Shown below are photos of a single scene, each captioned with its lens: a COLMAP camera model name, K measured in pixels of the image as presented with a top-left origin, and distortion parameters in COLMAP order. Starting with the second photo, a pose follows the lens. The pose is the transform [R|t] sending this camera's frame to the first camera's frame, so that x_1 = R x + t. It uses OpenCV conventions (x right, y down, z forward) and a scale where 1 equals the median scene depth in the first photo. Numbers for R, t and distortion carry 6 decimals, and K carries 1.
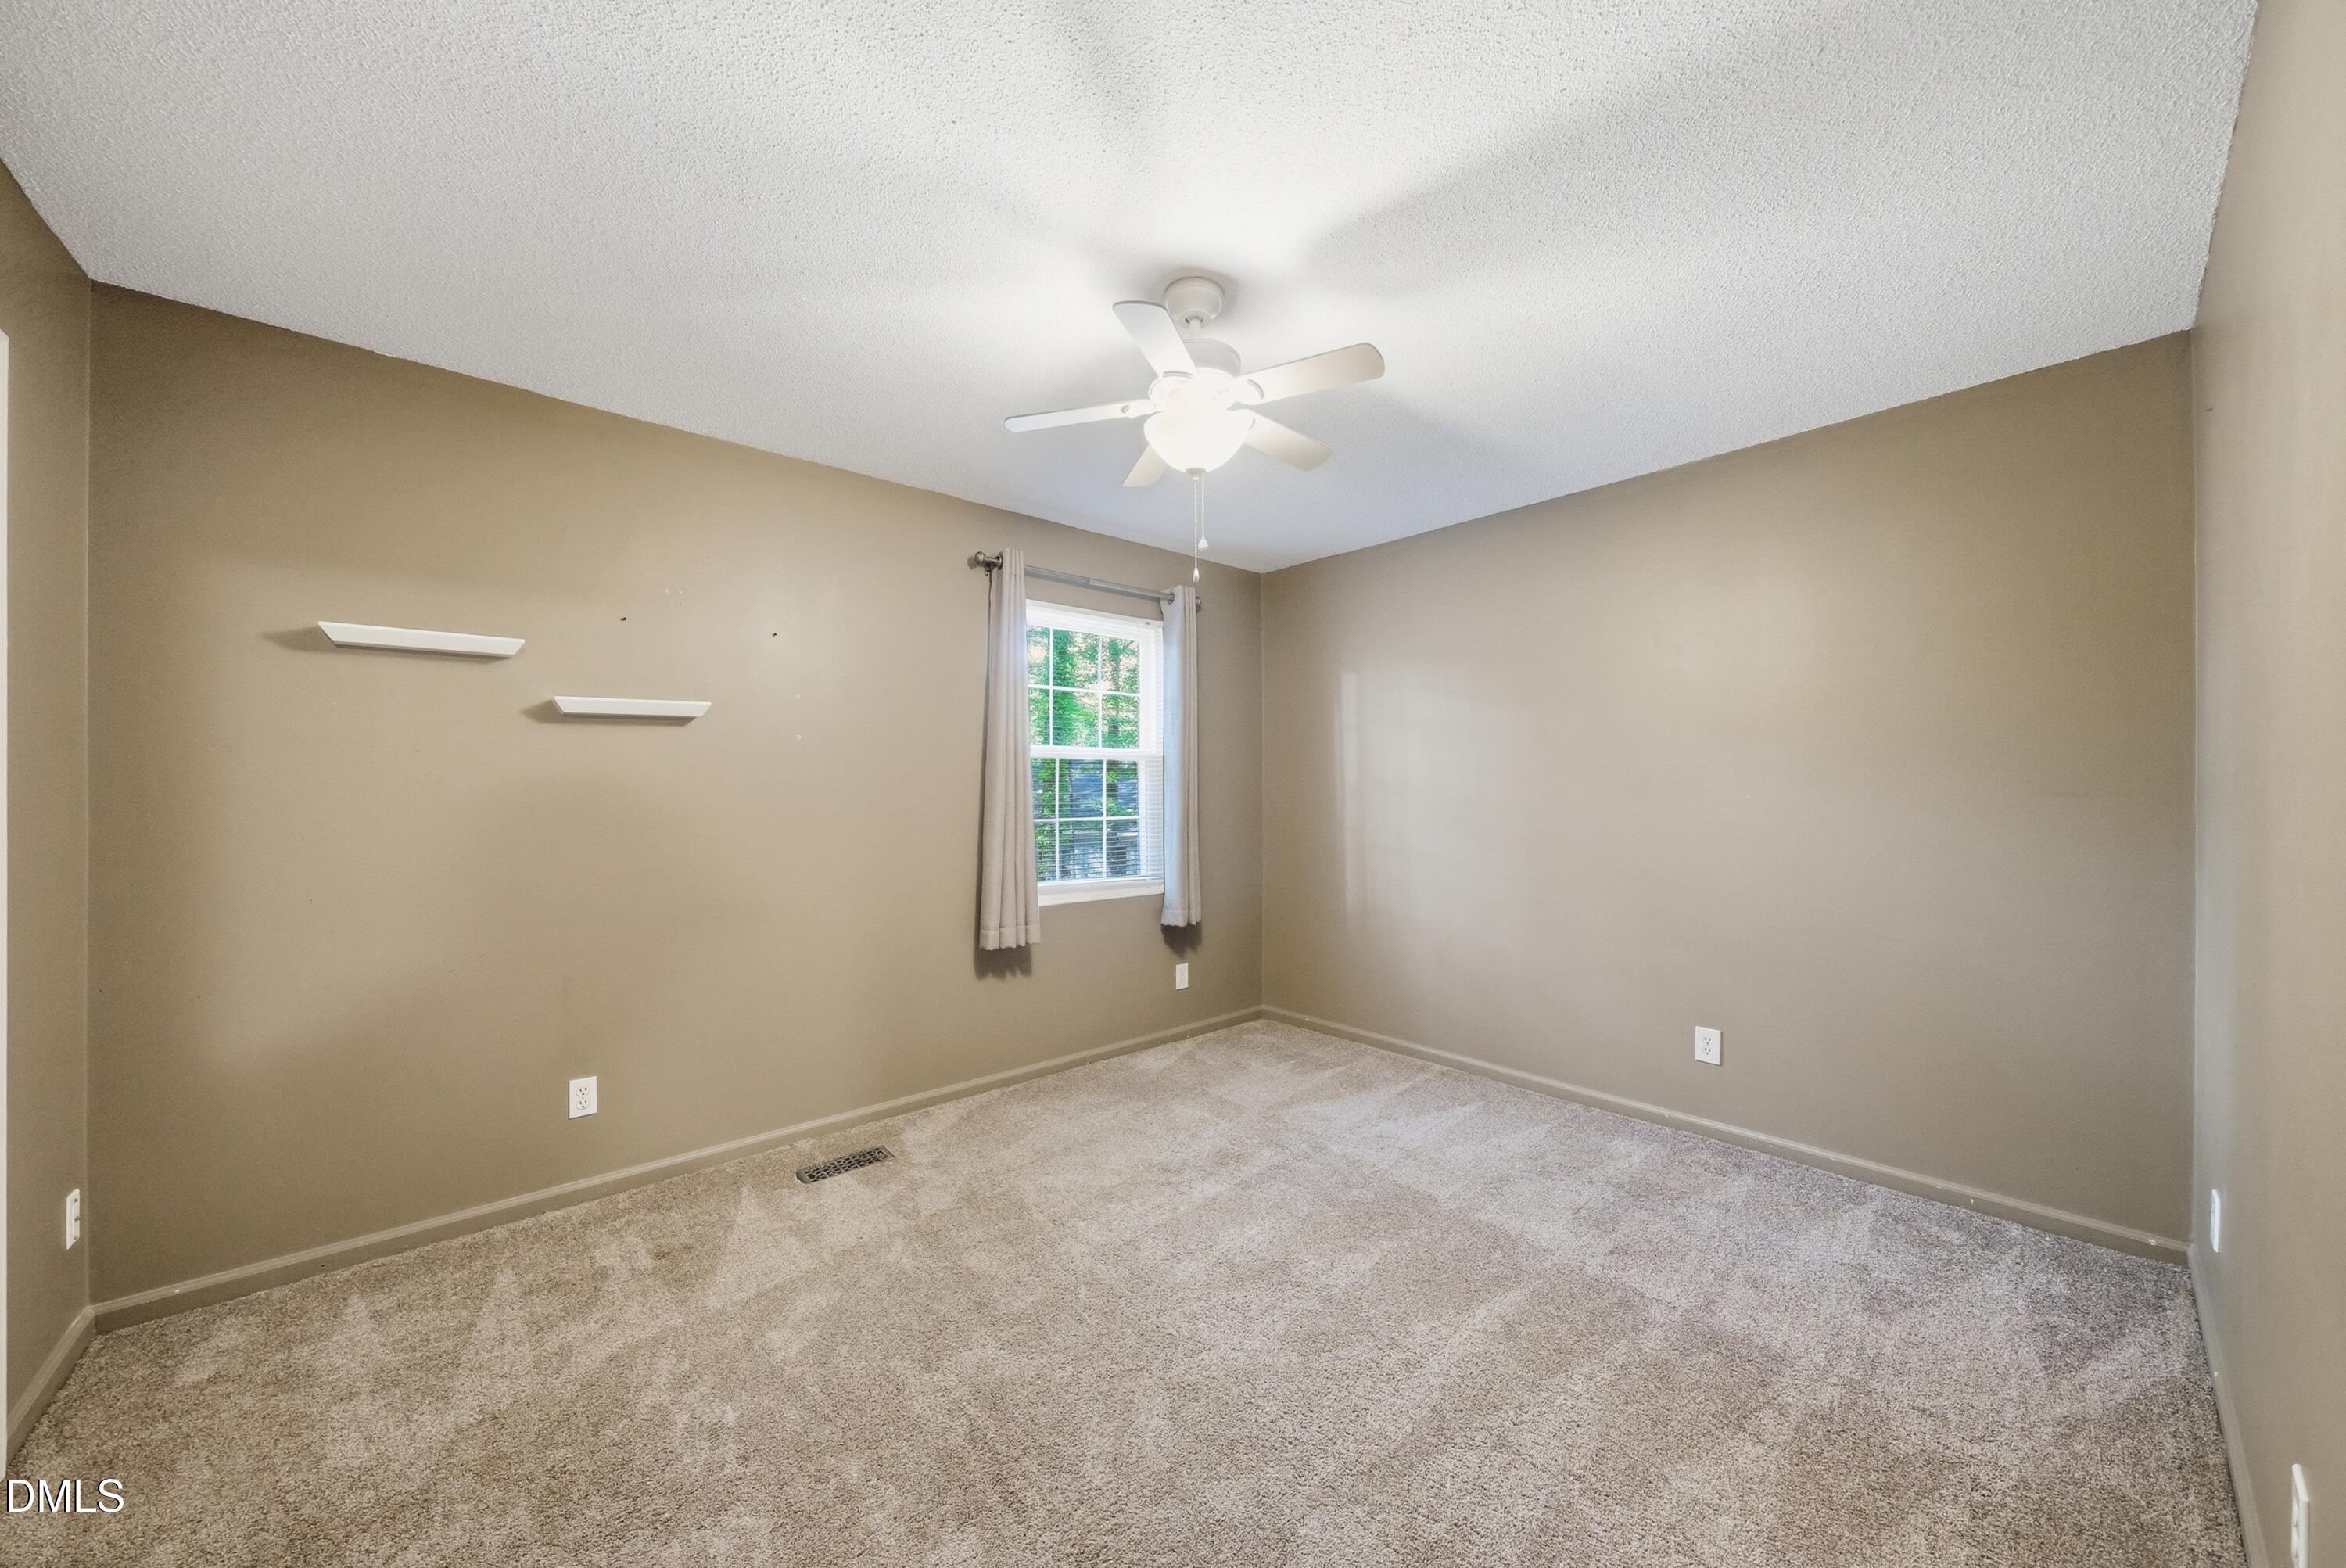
lens RADIAL K [[810.8, 0, 1166.8], [0, 810.8, 793.5], [0, 0, 1]] dist [-0.009199, 0.003285]
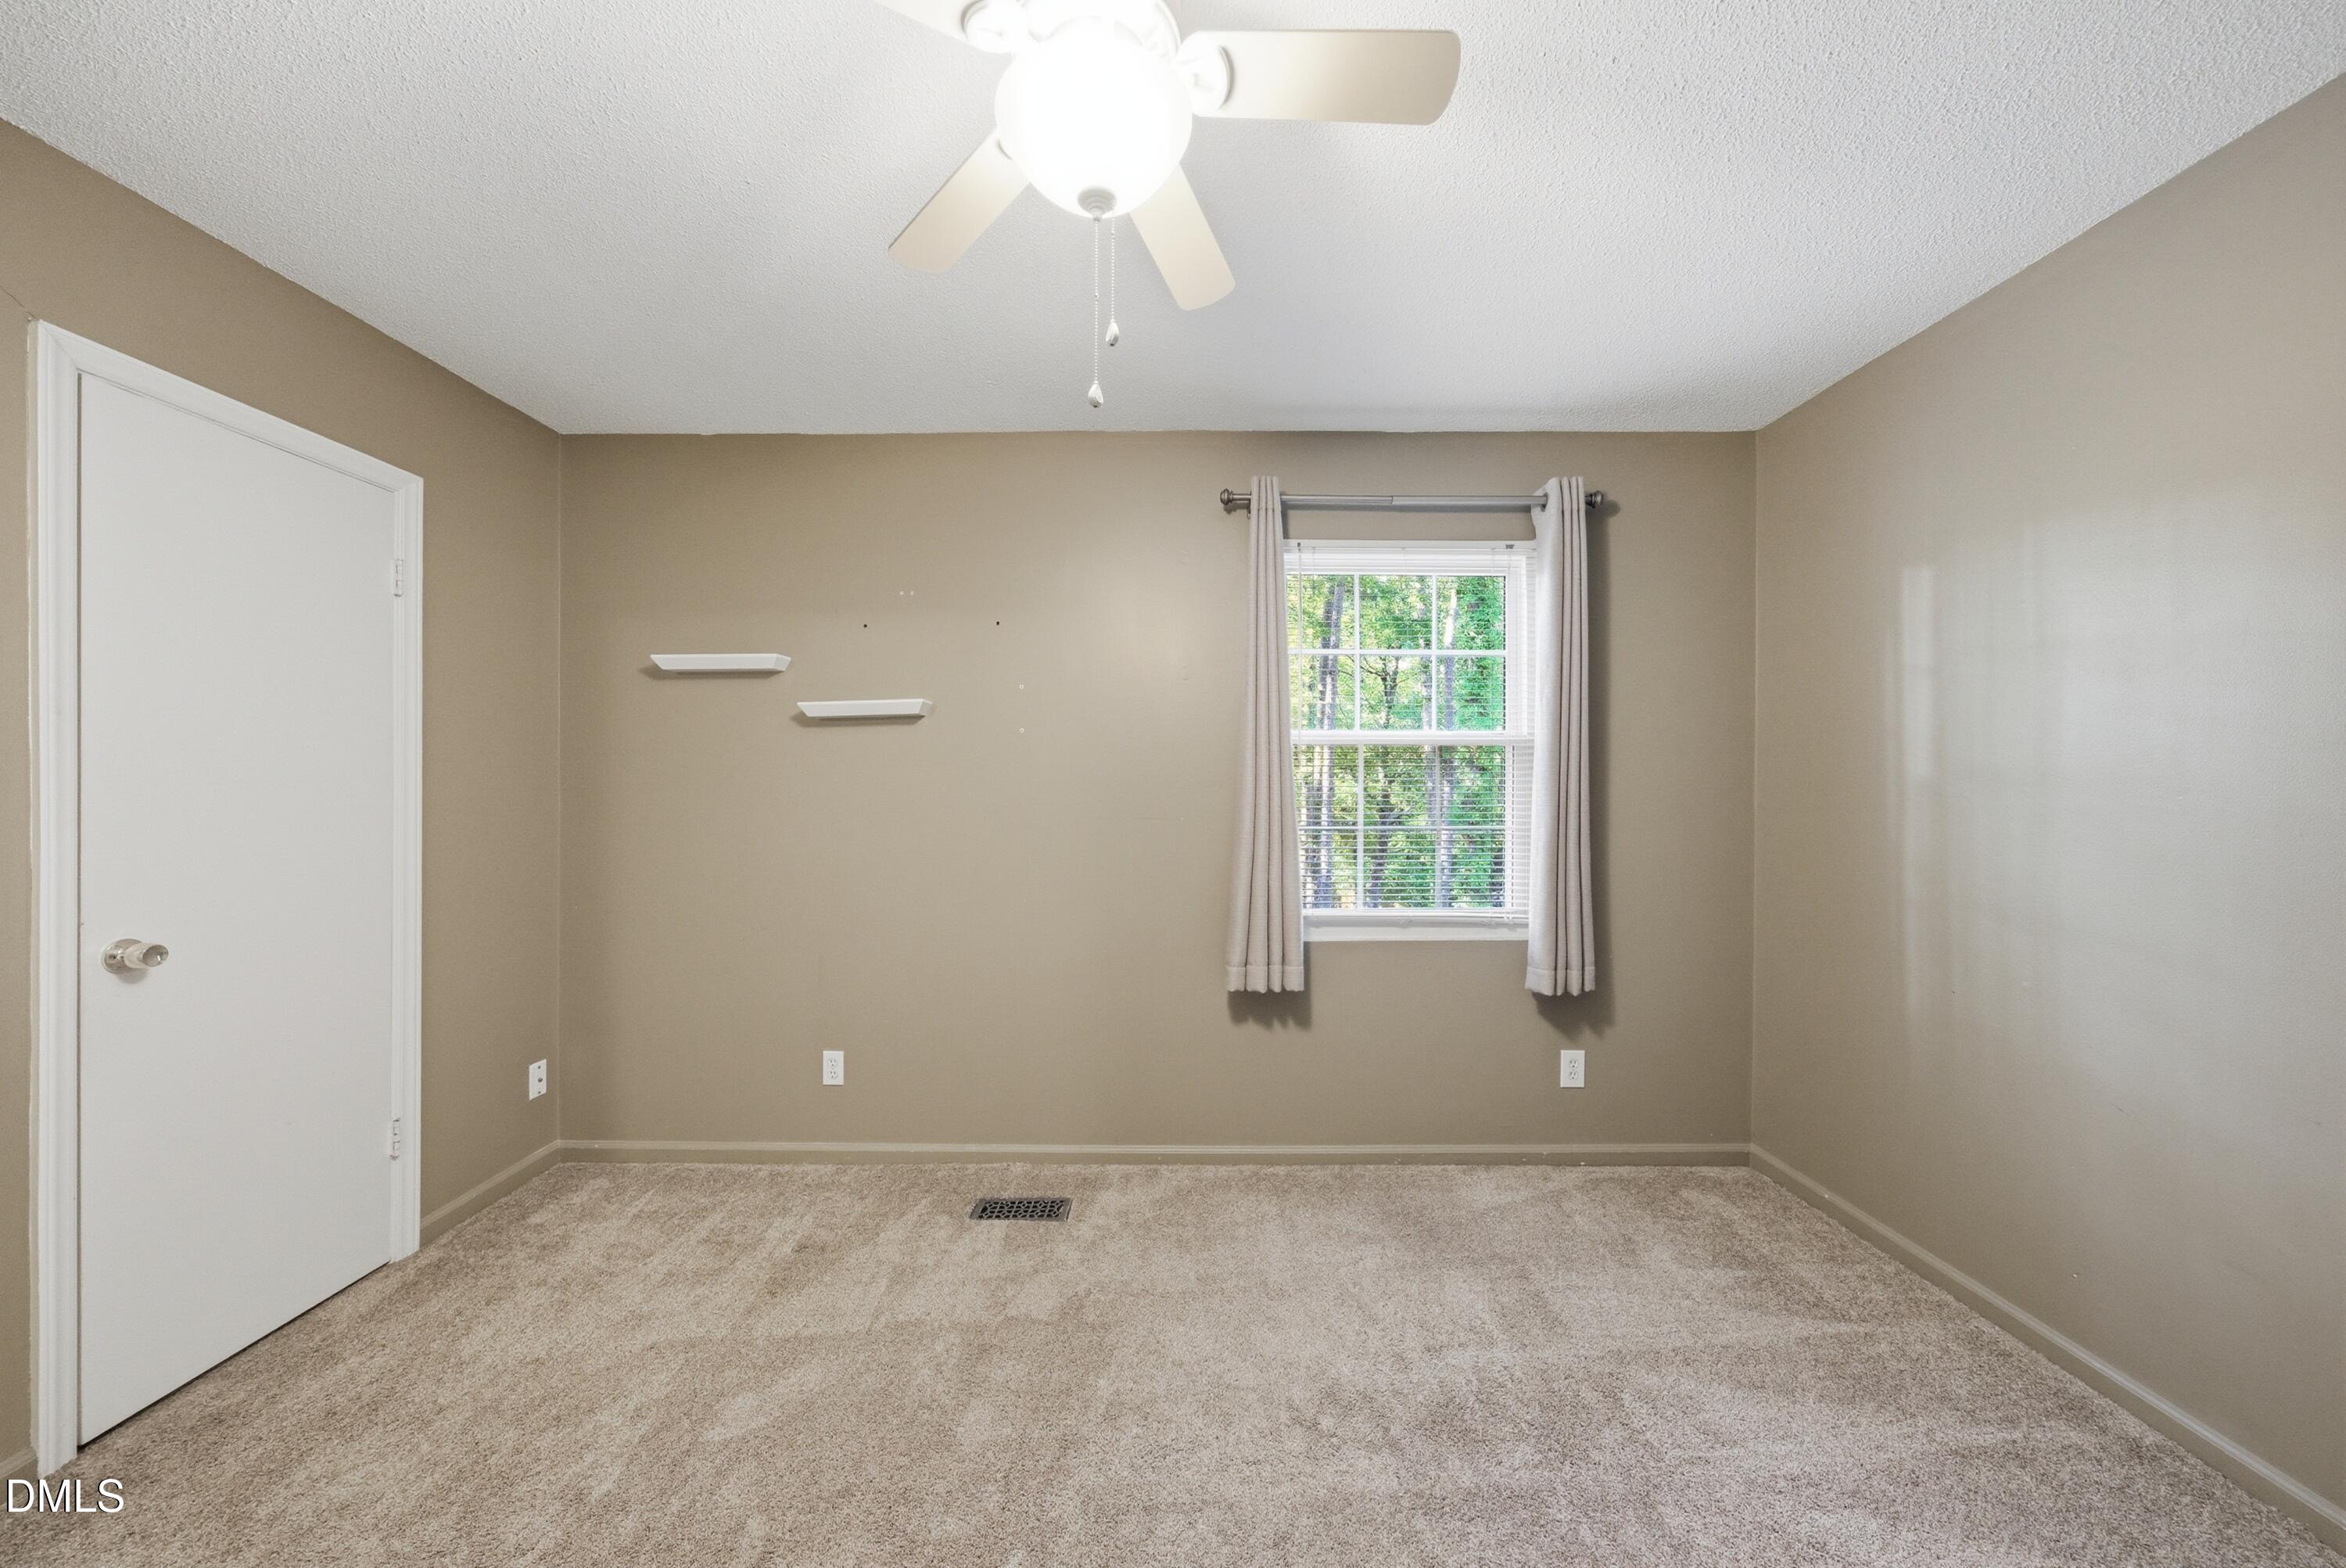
lens RADIAL K [[792.7, 0, 1175.1], [0, 792.7, 795.4], [0, 0, 1]] dist [-0.007628, 0.003321]
pose [[0.752583, 0.010143, -0.658419, 0.260858], [-0.006034, 0.999946, 0.008509, -0.004974], [0.658470, -0.002431, 0.752603, 0.392084]]
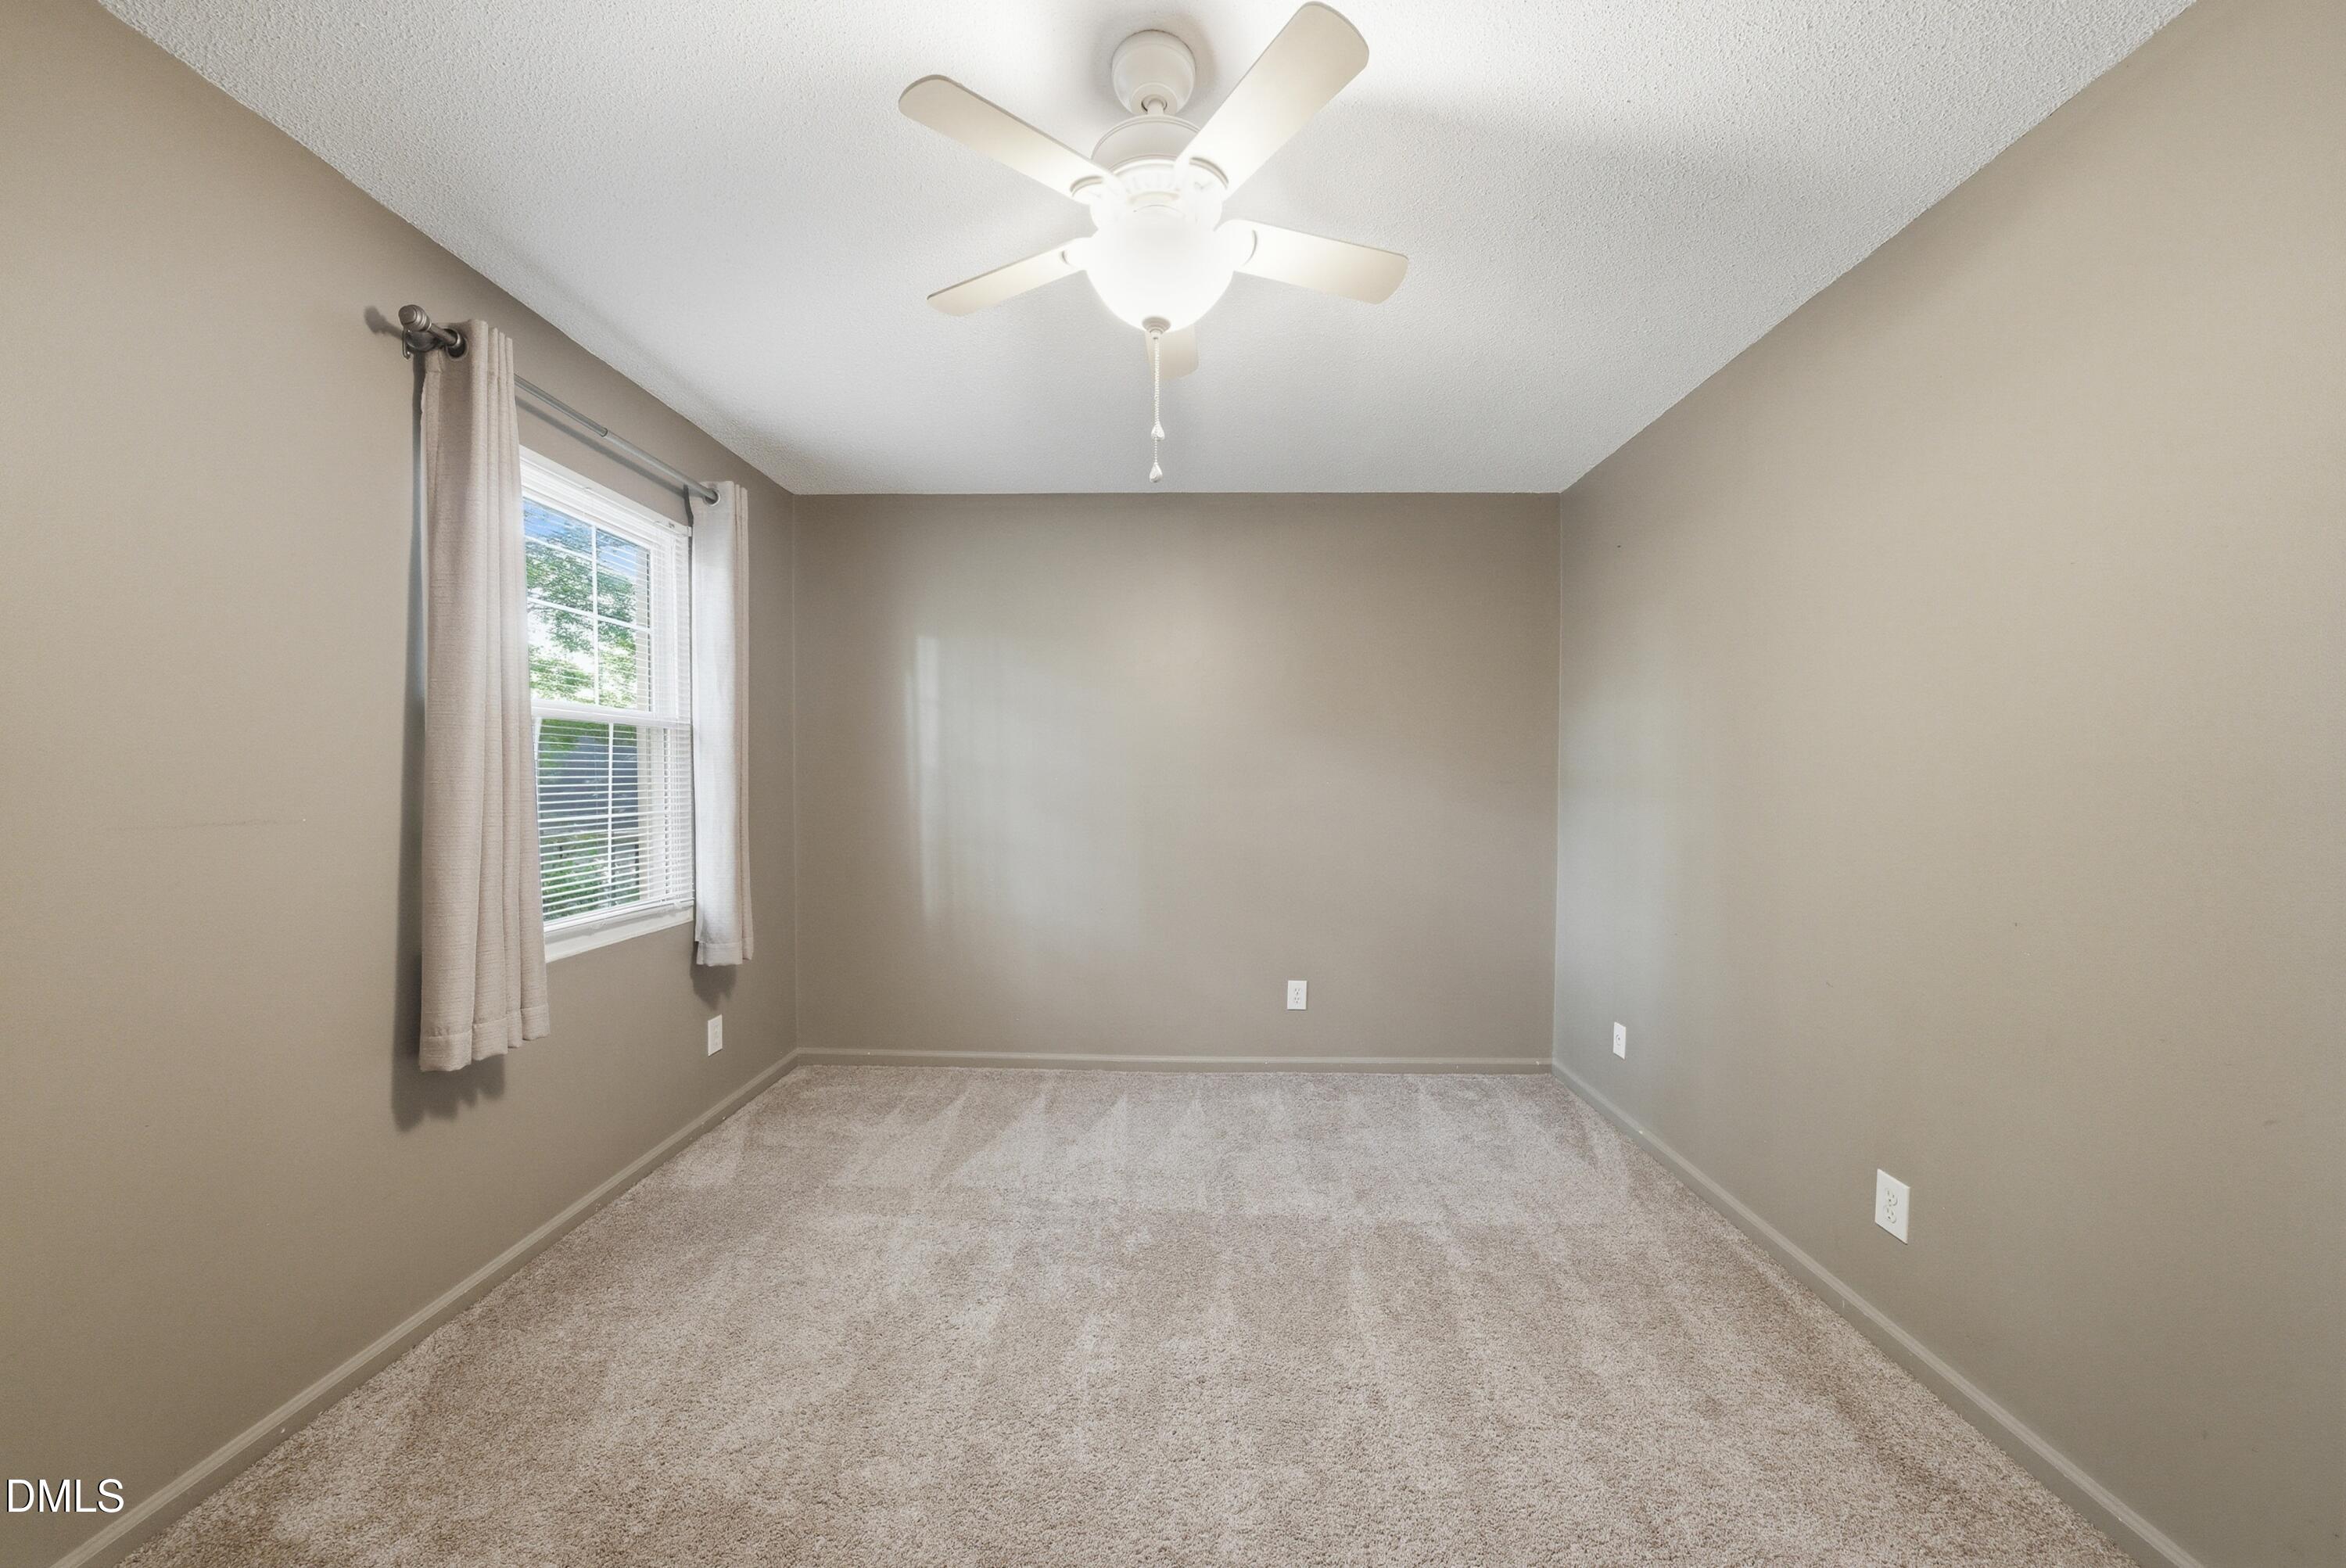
lens RADIAL K [[795.0, 0, 1170.5], [0, 795.0, 792.7], [0, 0, 1]] dist [-0.026683, 0.008923]
pose [[0.675978, -0.003623, 0.736913, -0.288396], [-0.007846, 0.999896, 0.012113, 0.001349], [-0.736880, -0.013970, 0.675879, 0.322194]]
